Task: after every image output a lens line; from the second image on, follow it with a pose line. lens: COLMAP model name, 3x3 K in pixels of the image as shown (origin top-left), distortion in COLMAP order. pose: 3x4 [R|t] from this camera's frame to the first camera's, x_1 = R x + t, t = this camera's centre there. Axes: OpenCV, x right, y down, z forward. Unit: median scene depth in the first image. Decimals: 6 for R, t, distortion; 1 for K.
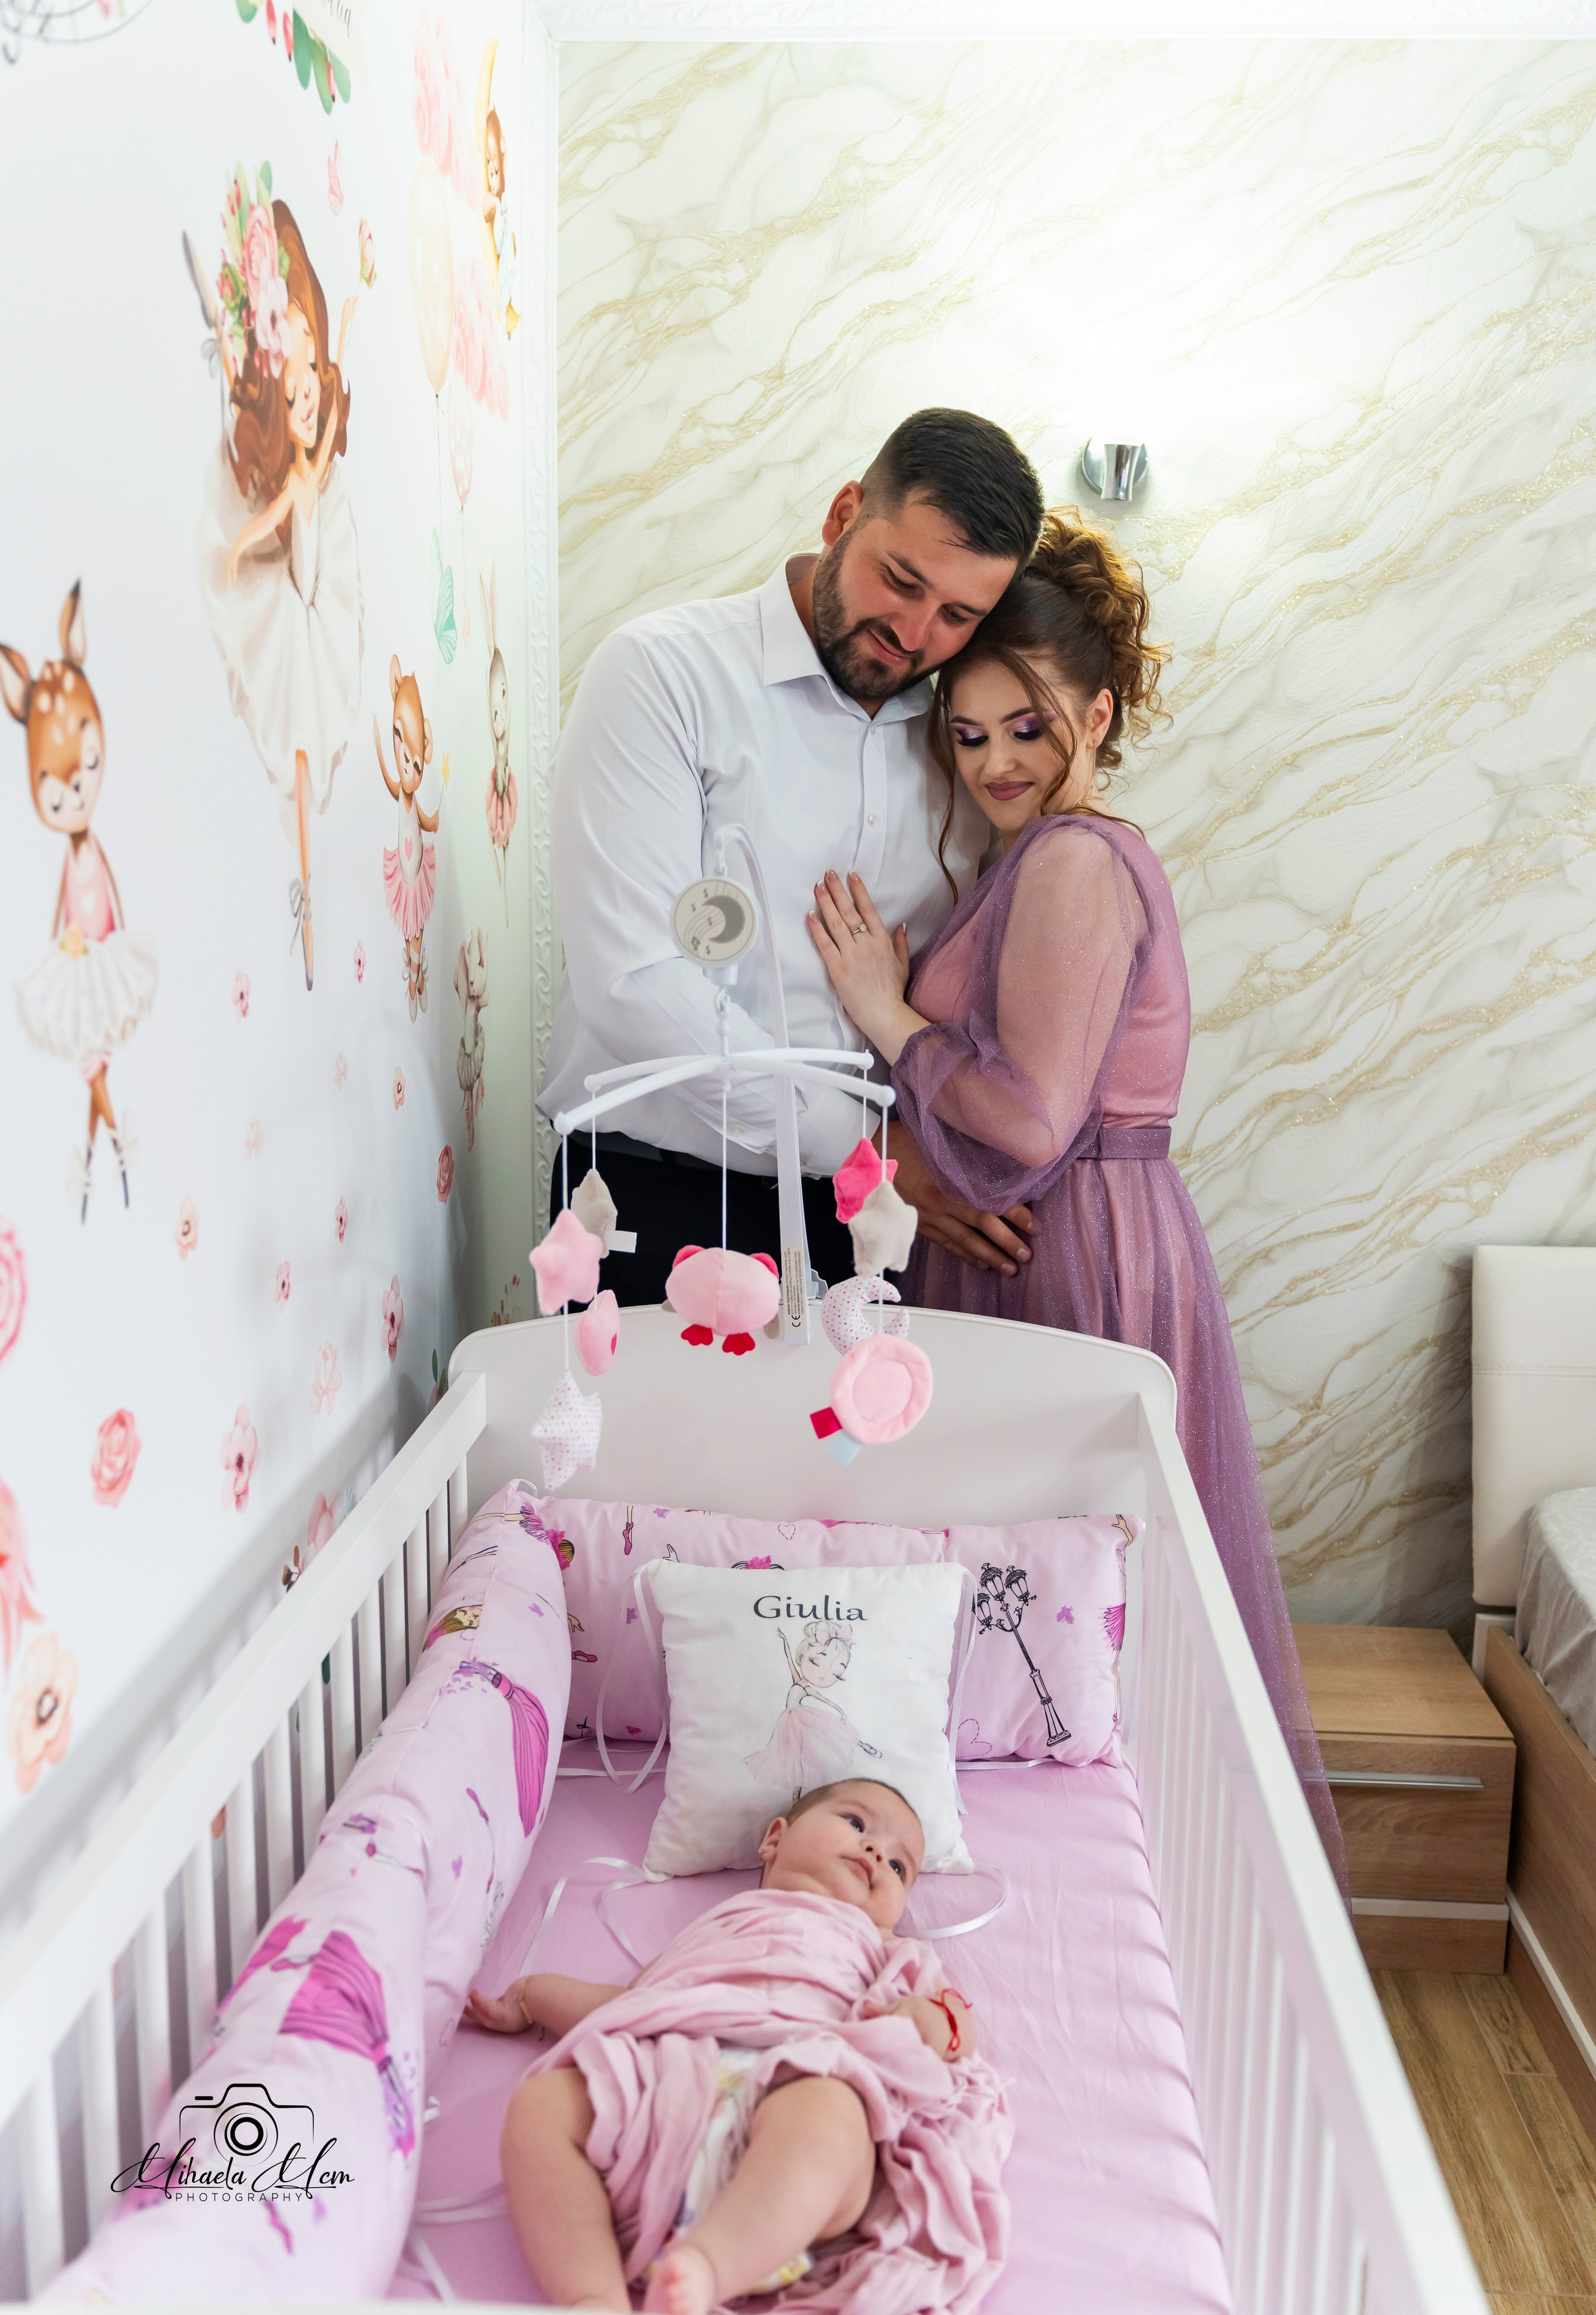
lens RADIAL K [[1969.2, 0, 794.3], [0, 1969.2, 1122.7], [0, 0, 1]] dist [-0.013403, 0.016533]
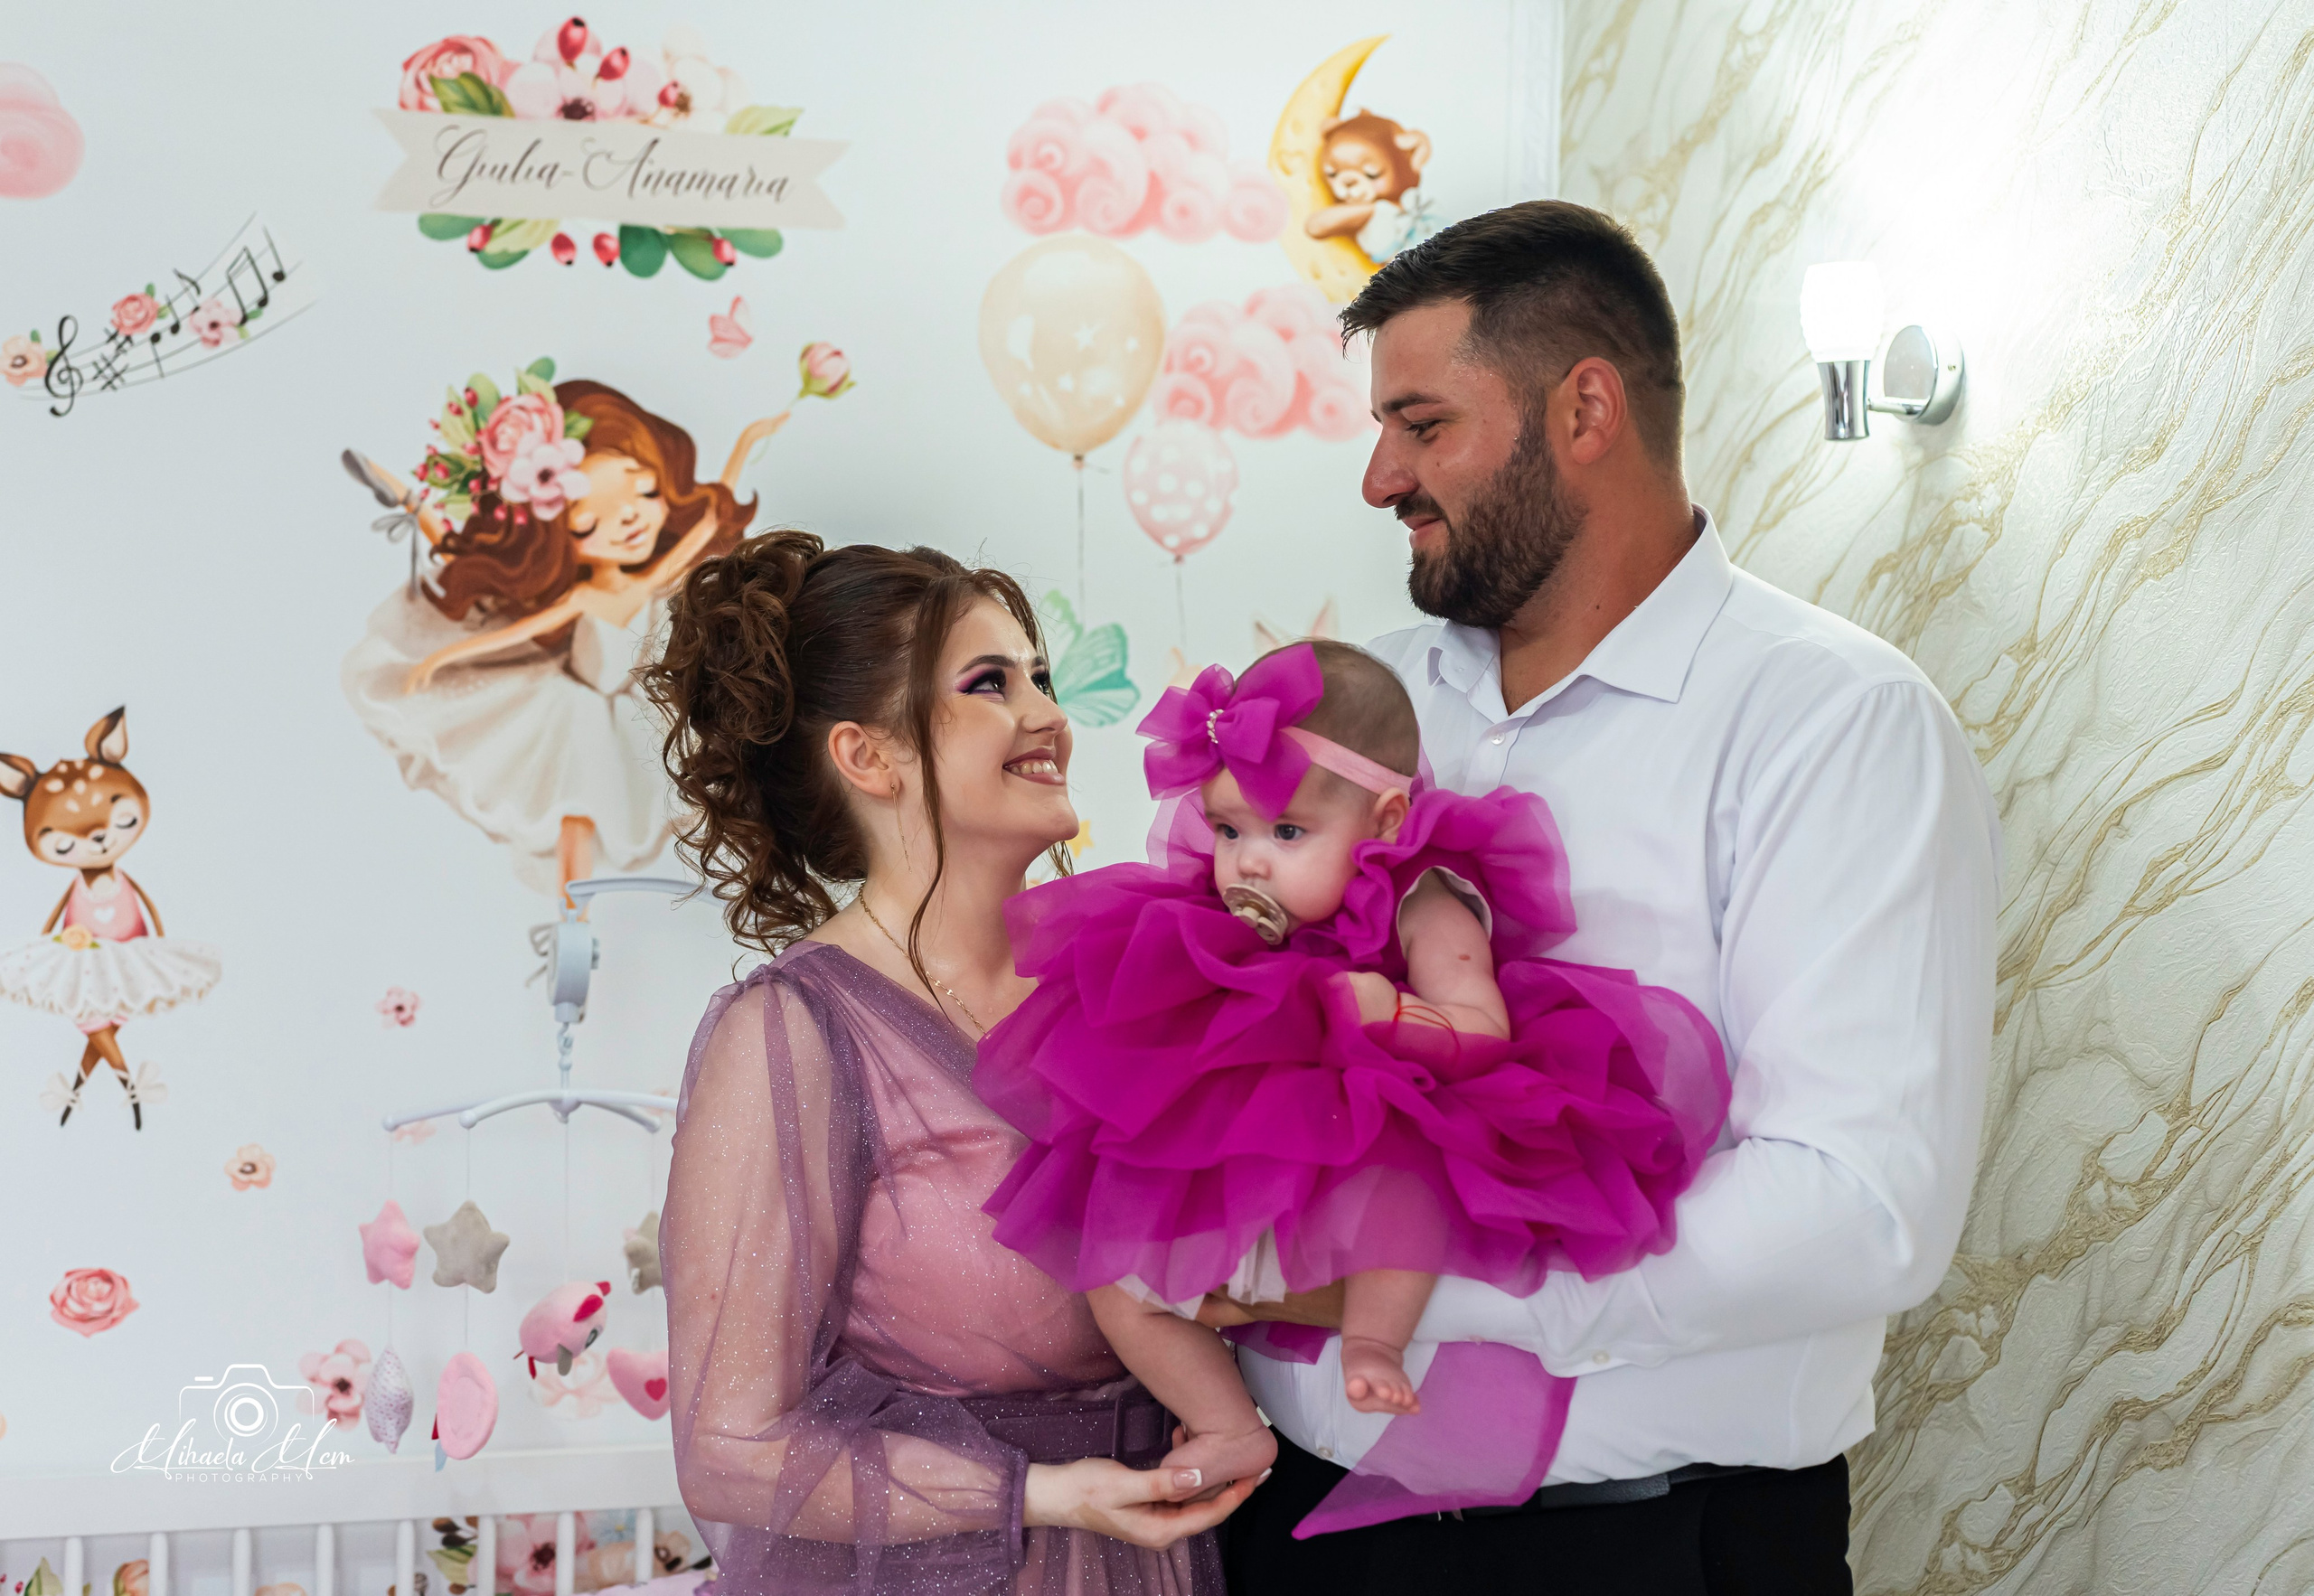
lens RADIAL K [[3372.9, 0, 1048.7], [0, 3372.9, 717.2], [0, 0, 1]] dist [0.003537, 0.000000]
pose [[0.333906, -0.041148, -0.941708, 1.159686], [-0.173612, 0.979270, -0.104348, -0.057663], [0.926480, 0.198334, 0.319841, 0.404544]]
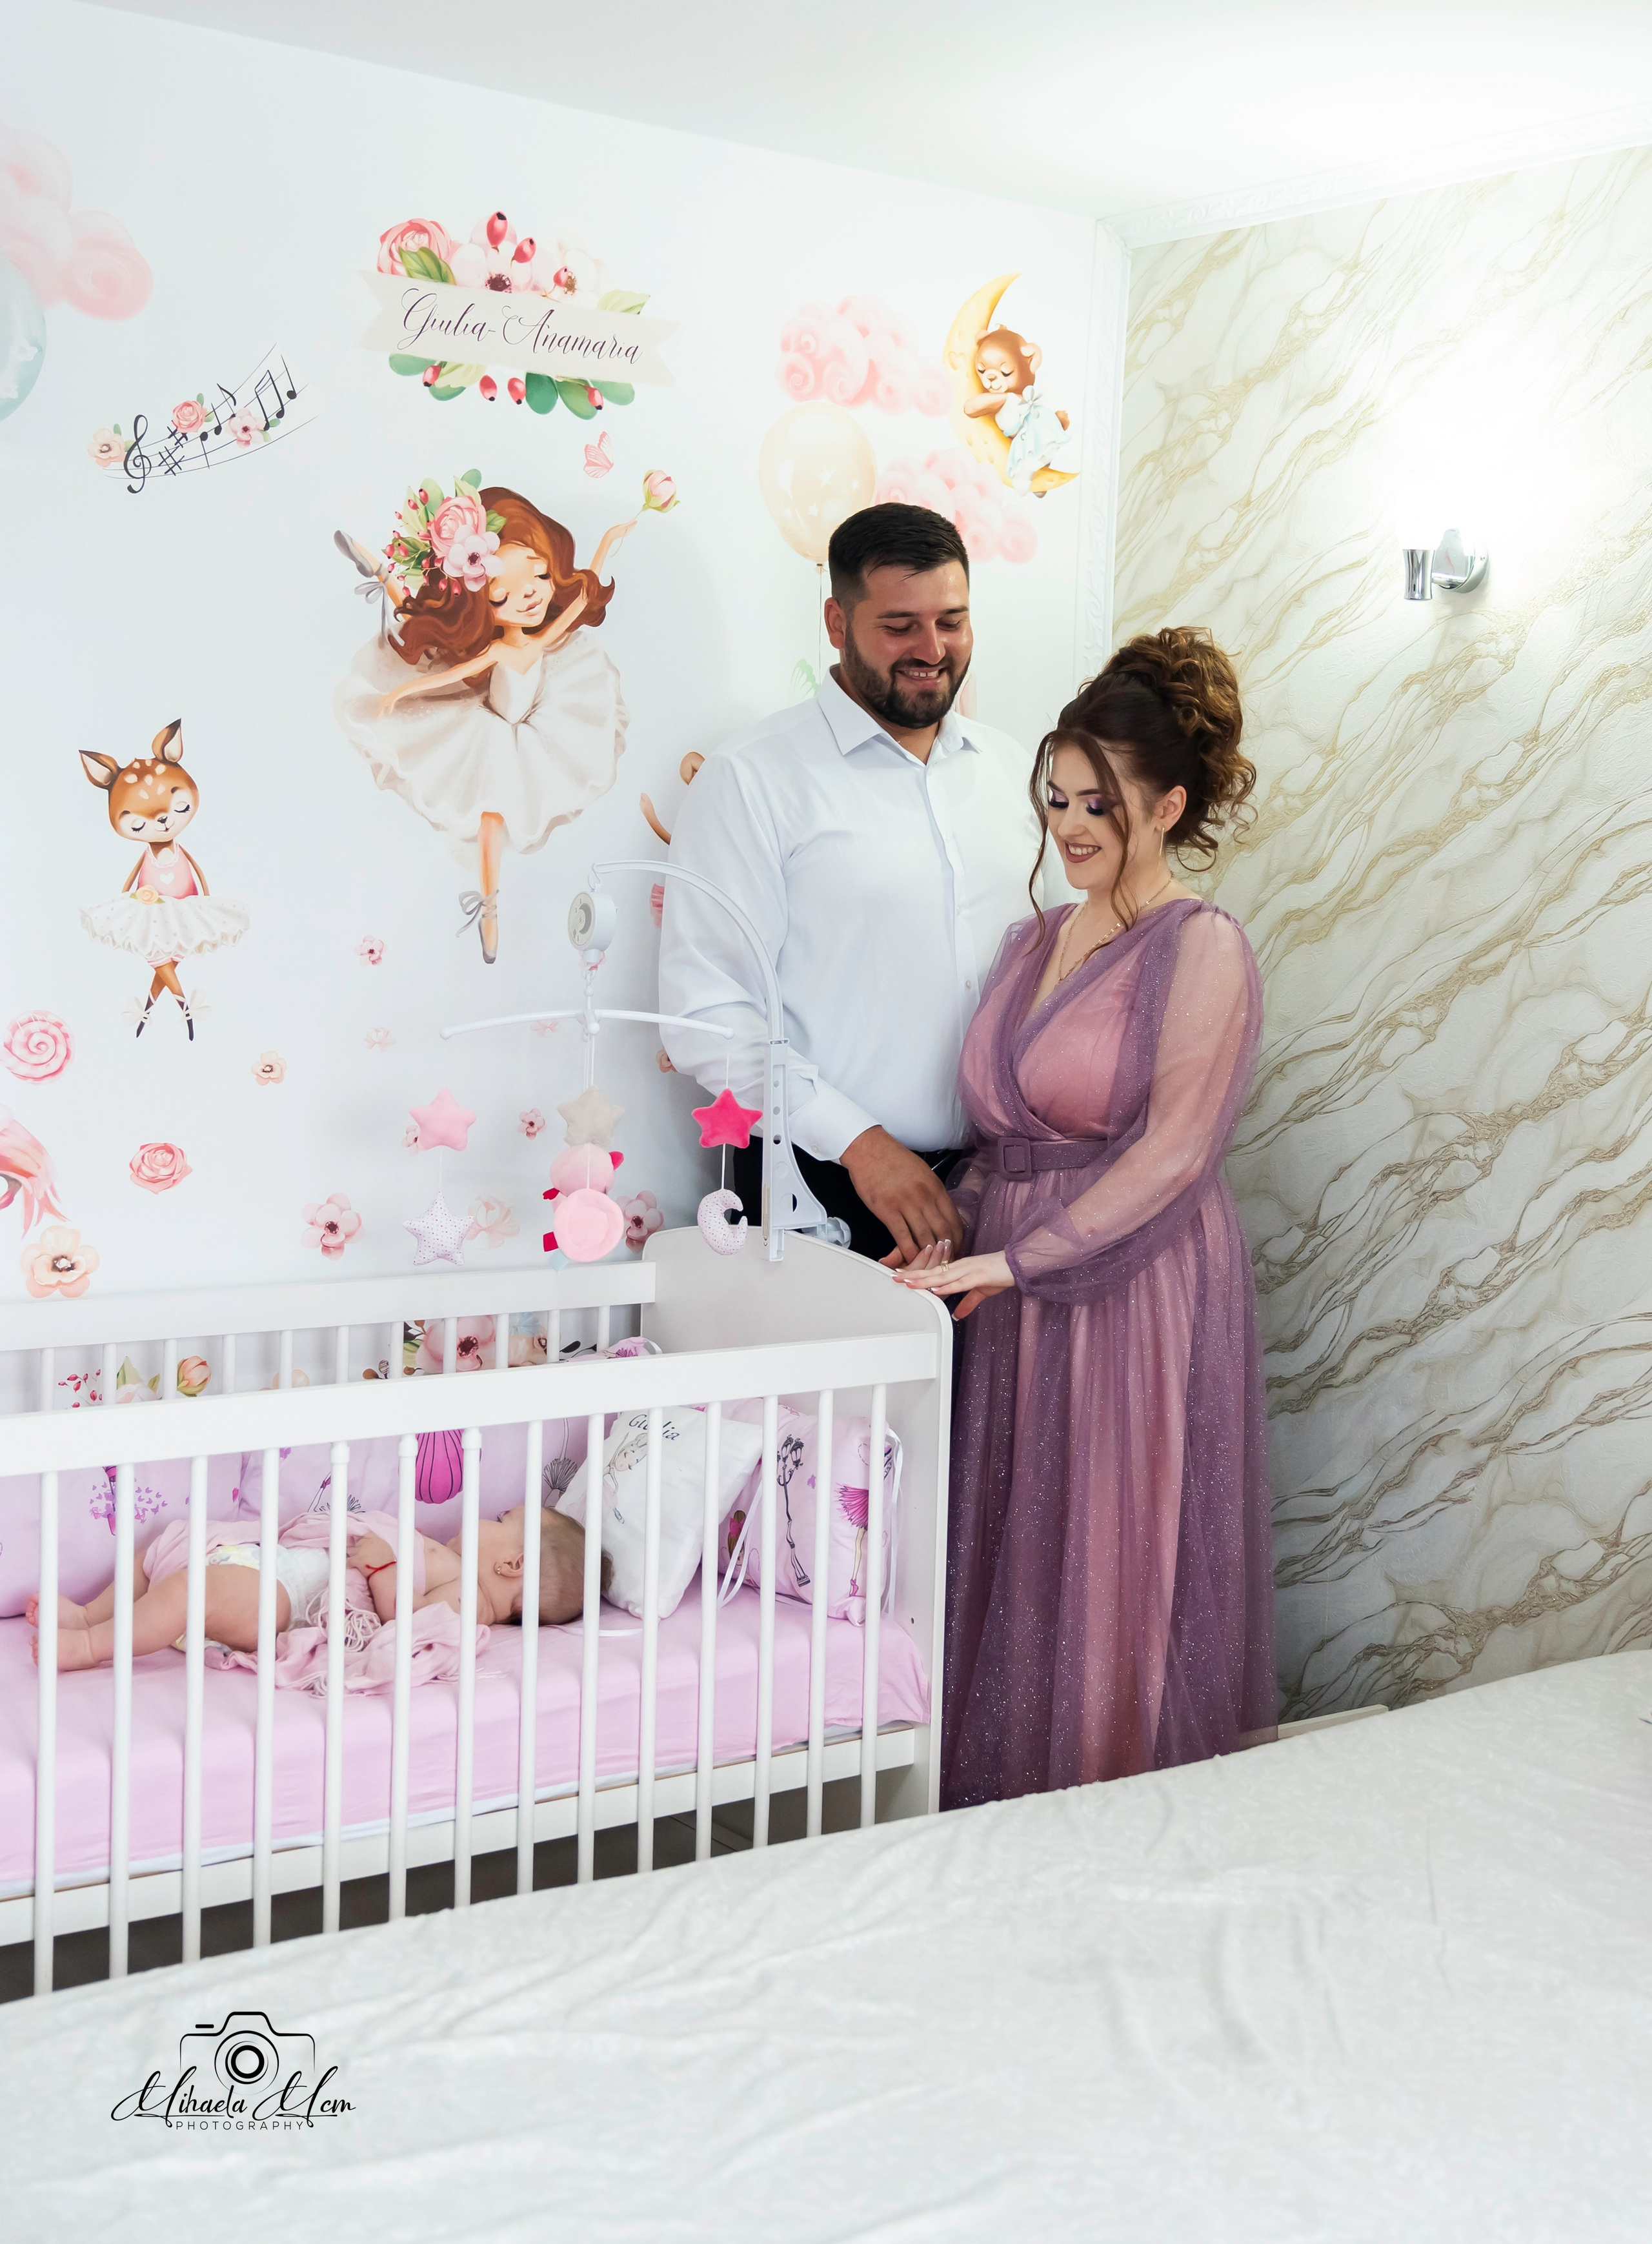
lens RADIAL K [[2972.6, 0, 1103.7], [0, 2972.6, 1033.3], [0, 0, 1]] dist [-0.005913, 0.000000]
pose [[0.672952, 0.058125, -0.737399, 1.249829], [-0.159541, 0.984849, -0.067967, 0.048114], [0.722276, 0.163384, 0.672029, -0.155582]]
